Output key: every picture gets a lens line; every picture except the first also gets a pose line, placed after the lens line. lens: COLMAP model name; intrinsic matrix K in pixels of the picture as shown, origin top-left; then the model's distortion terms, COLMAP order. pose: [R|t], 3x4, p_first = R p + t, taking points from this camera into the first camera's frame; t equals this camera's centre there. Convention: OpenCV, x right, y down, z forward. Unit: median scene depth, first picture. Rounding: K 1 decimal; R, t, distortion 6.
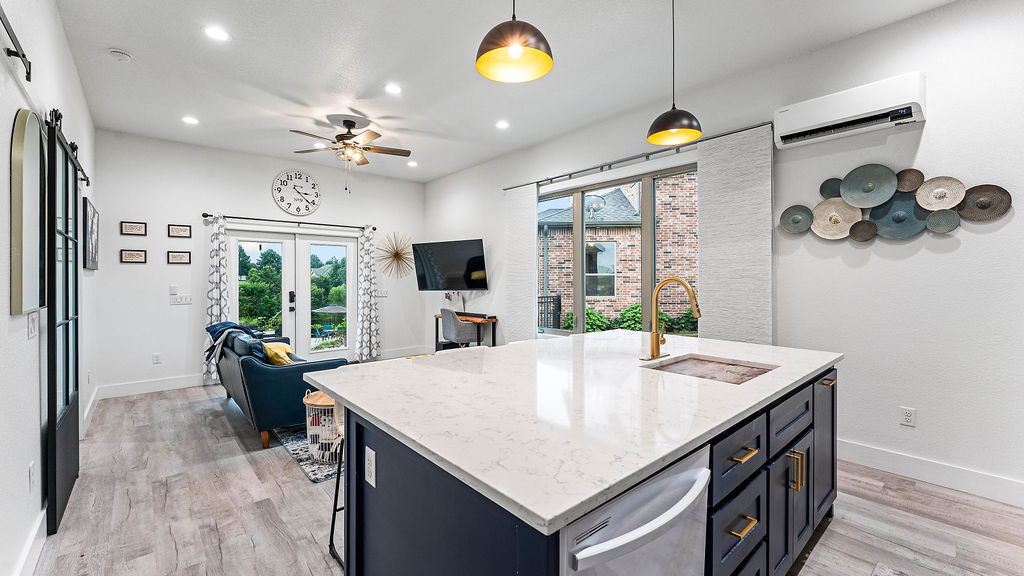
lens RADIAL K [[411.5, 0, 509.7], [0, 411.5, 286.2], [0, 0, 1]] dist [-0.002882, -0.000308]
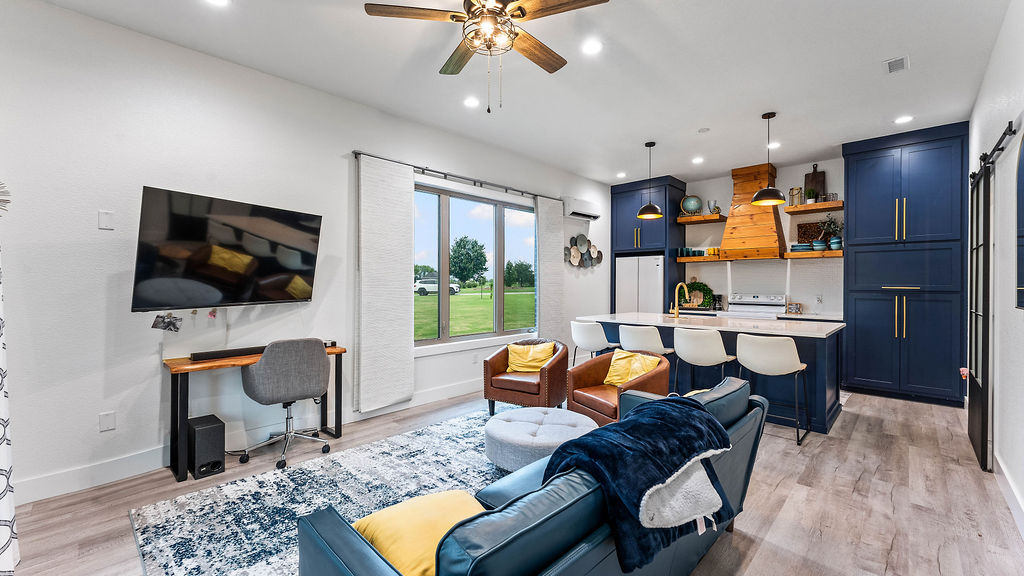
lens RADIAL K [[411.5, 0, 509.7], [0, 411.5, 286.2], [0, 0, 1]] dist [-0.002882, -0.000308]
pose [[-0.066087, 0.002447, 0.997811, -1.475379], [0.021147, 0.999776, -0.001051, -0.013408], [-0.997590, 0.021031, -0.066124, 1.658316]]
